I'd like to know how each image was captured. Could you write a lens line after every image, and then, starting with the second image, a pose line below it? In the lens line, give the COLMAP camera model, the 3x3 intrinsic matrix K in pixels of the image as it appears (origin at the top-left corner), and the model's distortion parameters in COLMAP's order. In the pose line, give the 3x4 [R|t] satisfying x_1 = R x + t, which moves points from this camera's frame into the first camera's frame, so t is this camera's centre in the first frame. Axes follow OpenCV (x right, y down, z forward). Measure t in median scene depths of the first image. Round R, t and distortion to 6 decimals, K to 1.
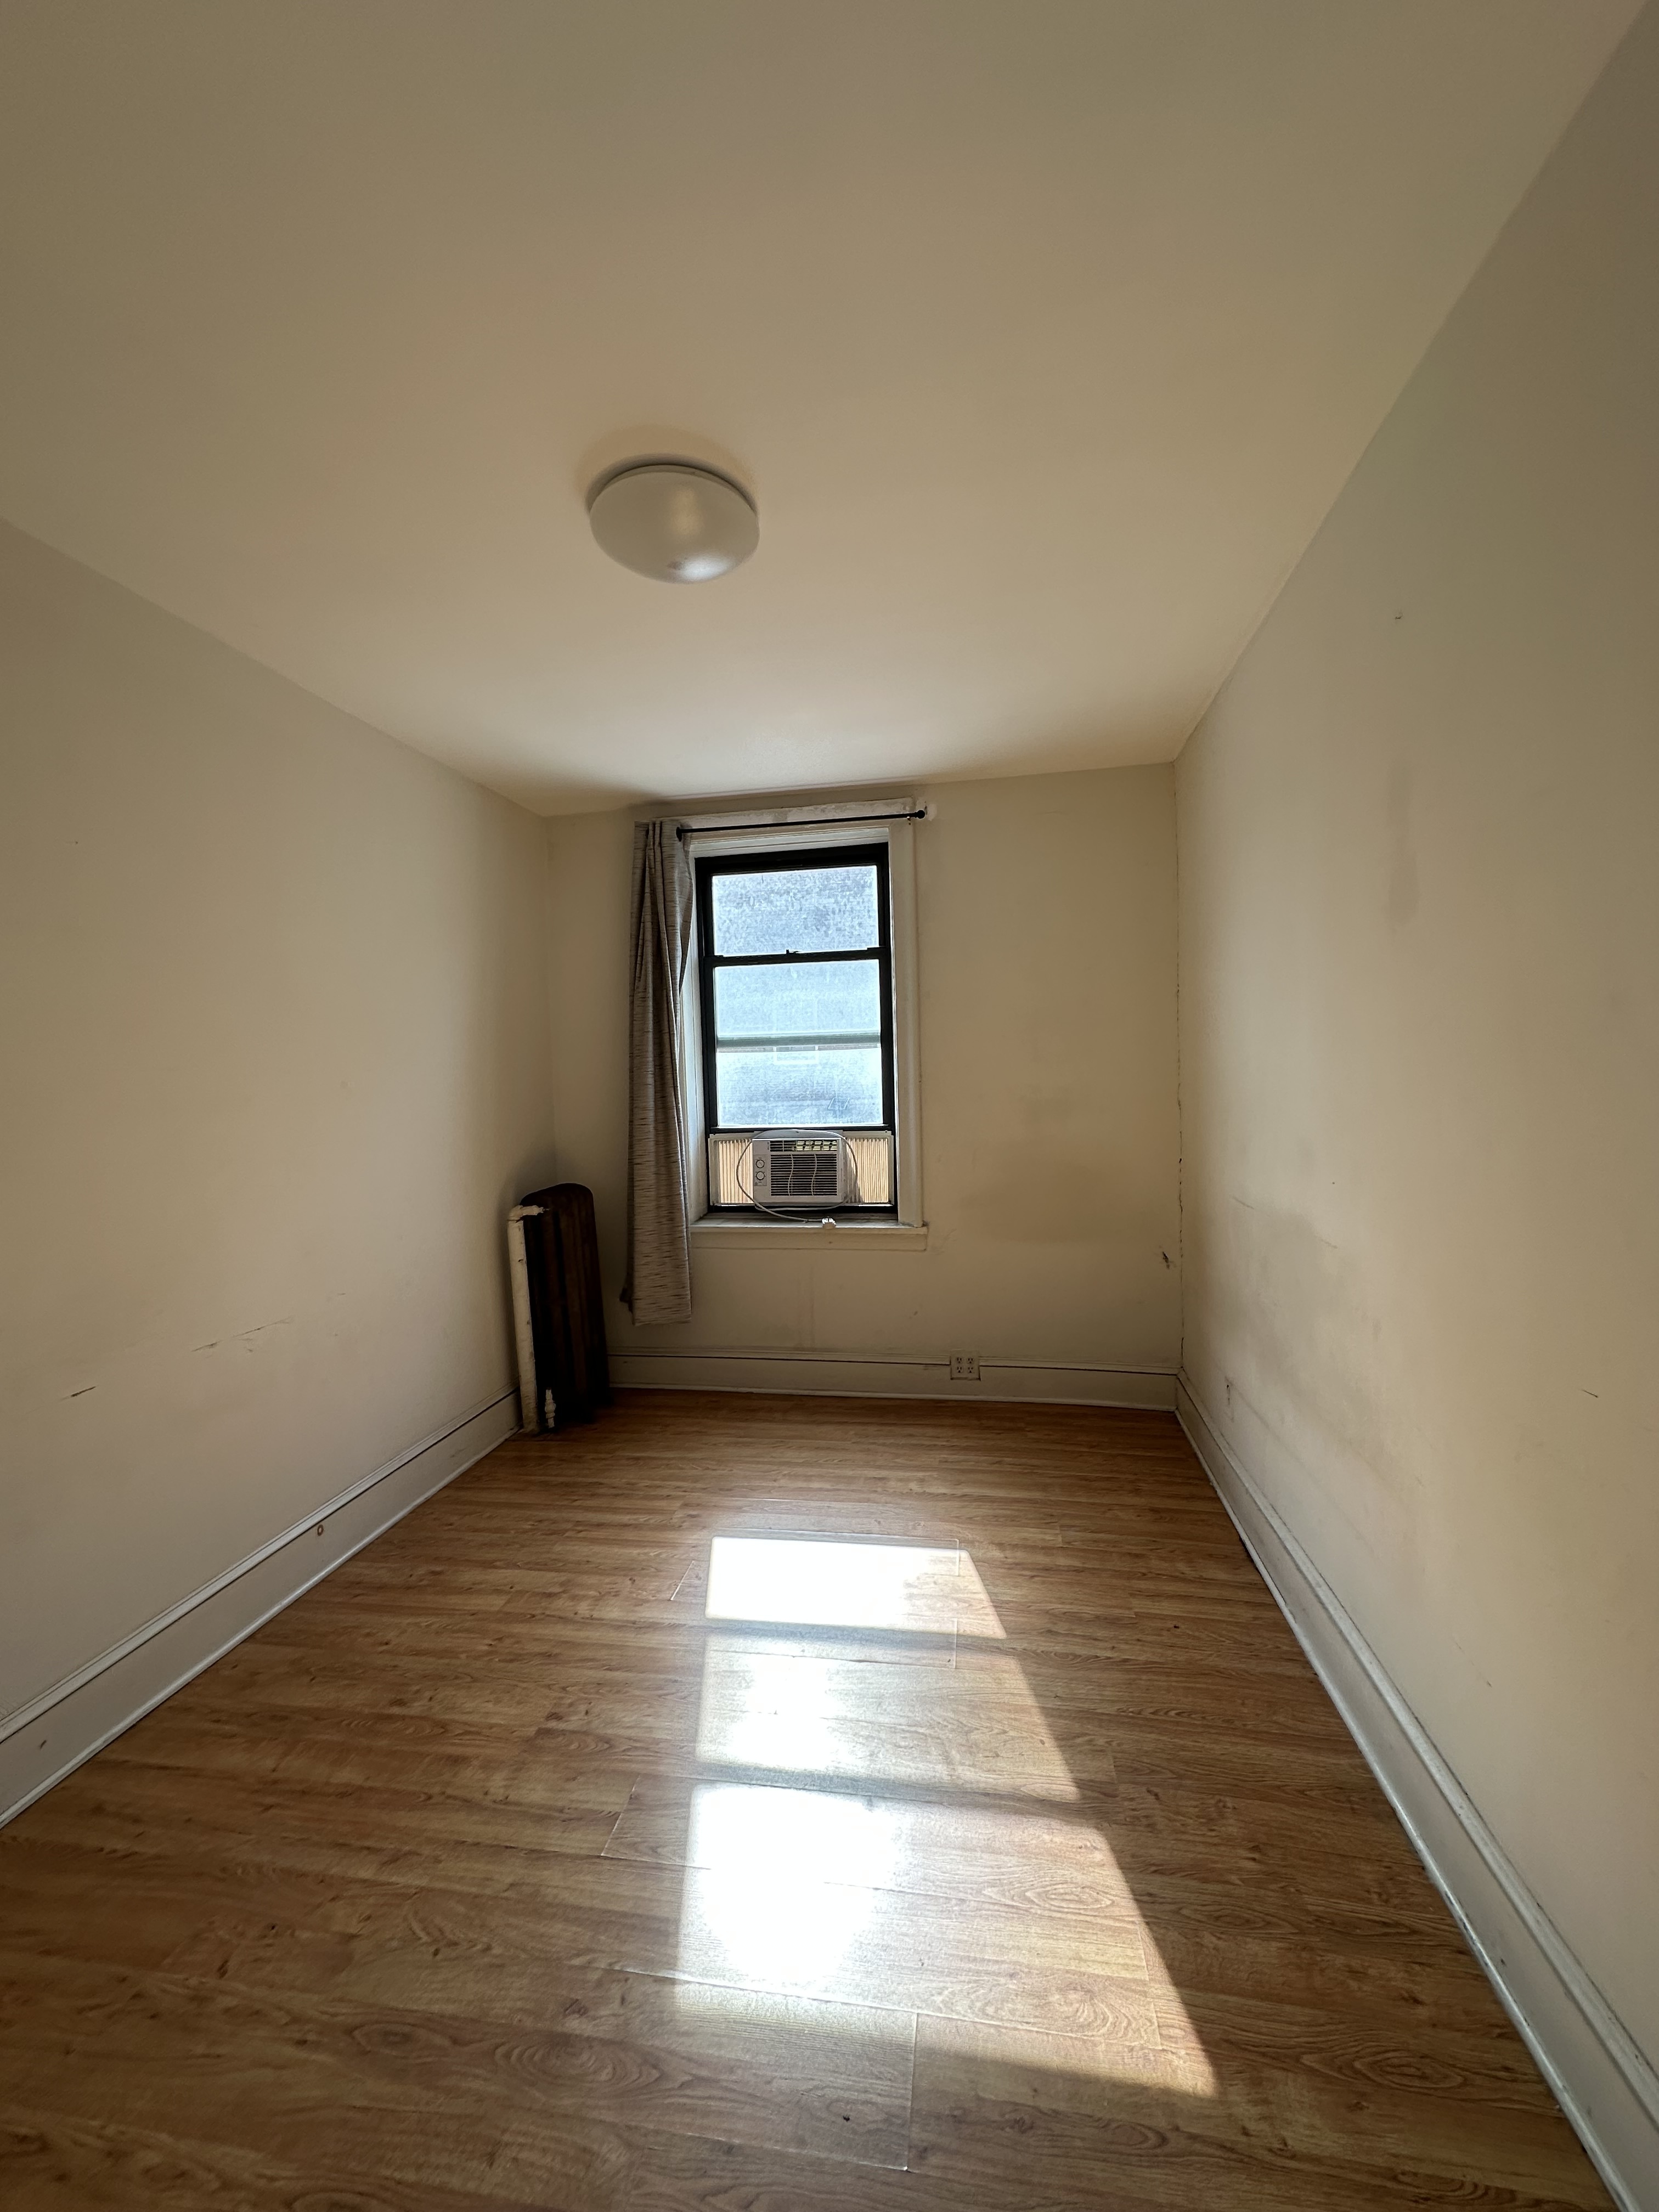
lens RADIAL K [[887.2, 0, 831.4], [0, 887.2, 1109.7], [0, 0, 1]] dist [0.002847, -0.000451]
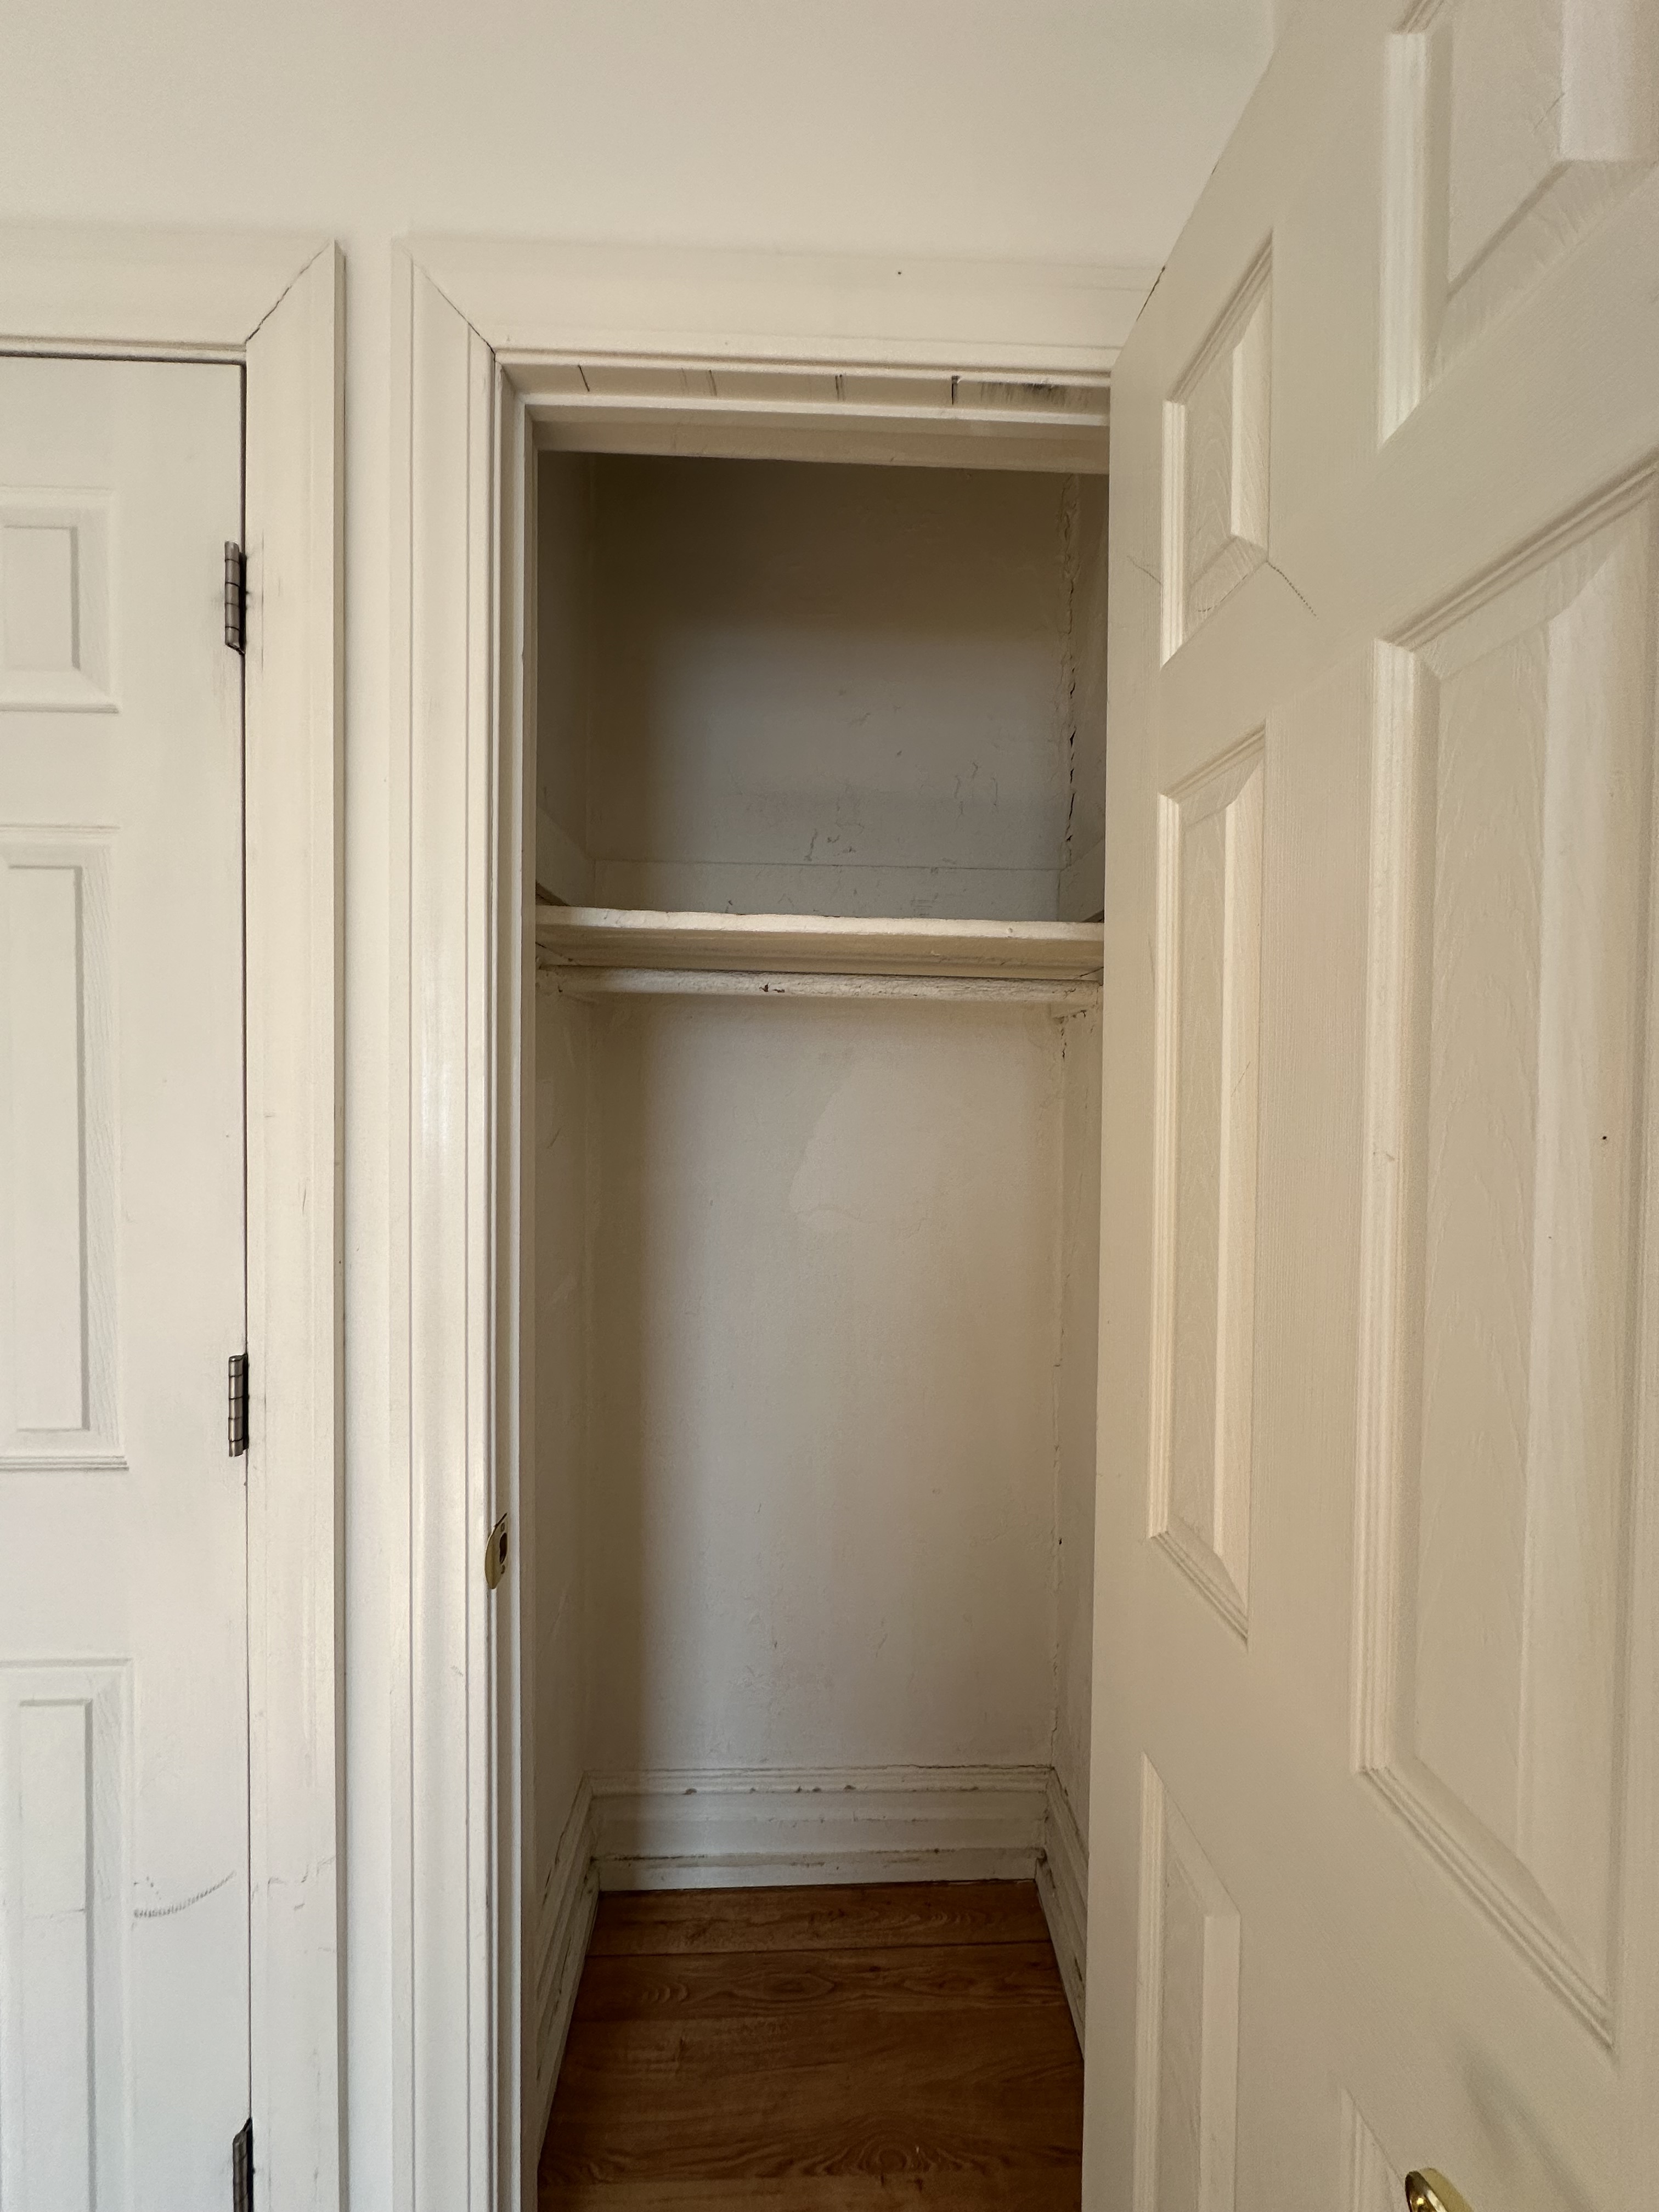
lens RADIAL K [[887.2, 0, 826.0], [0, 887.2, 1097.1], [0, 0, 1]] dist [0.002847, -0.000451]
pose [[-0.977946, 0.010361, -0.208602, -0.103394], [-0.001282, 0.998452, 0.055605, -0.021577], [0.208855, 0.054646, -0.976419, 0.631941]]
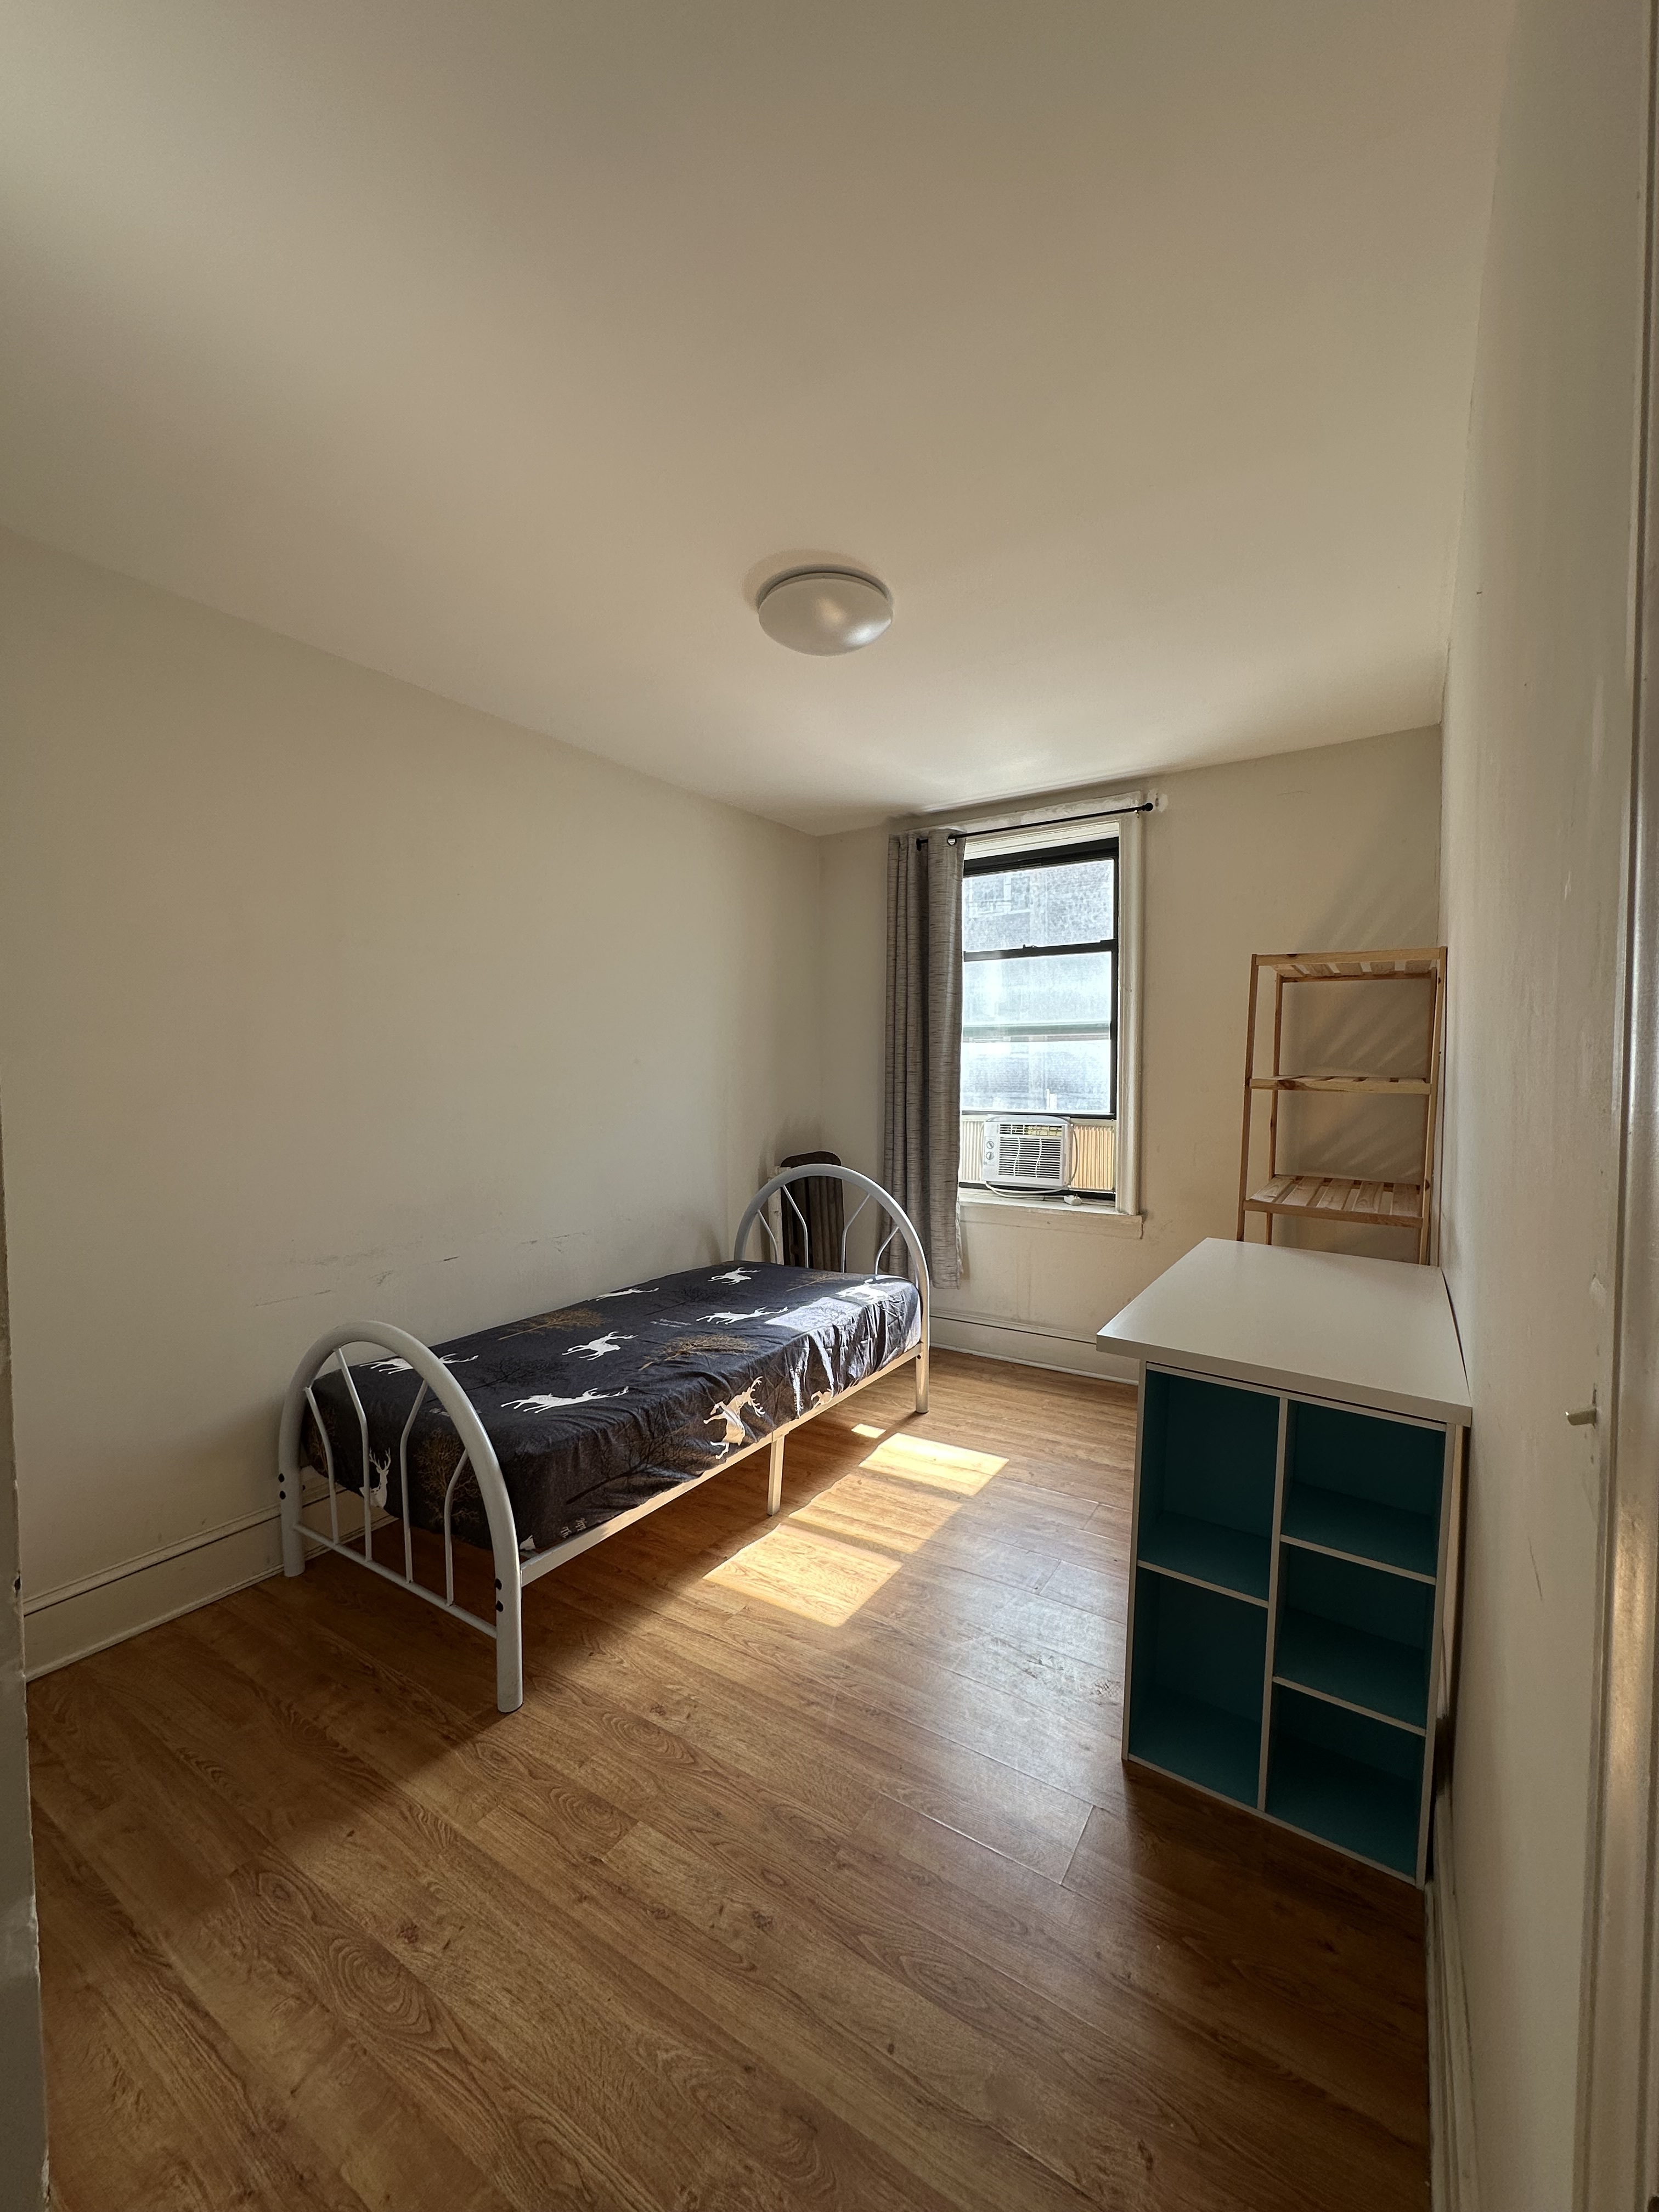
lens RADIAL K [[887.2, 0, 830.7], [0, 887.2, 1111.1], [0, 0, 1]] dist [0.002847, -0.000451]
pose [[0.918345, 0.042421, -0.393501, 0.172273], [-0.036762, 0.999084, 0.021911, 0.003598], [0.394070, -0.005656, 0.919063, -0.068913]]
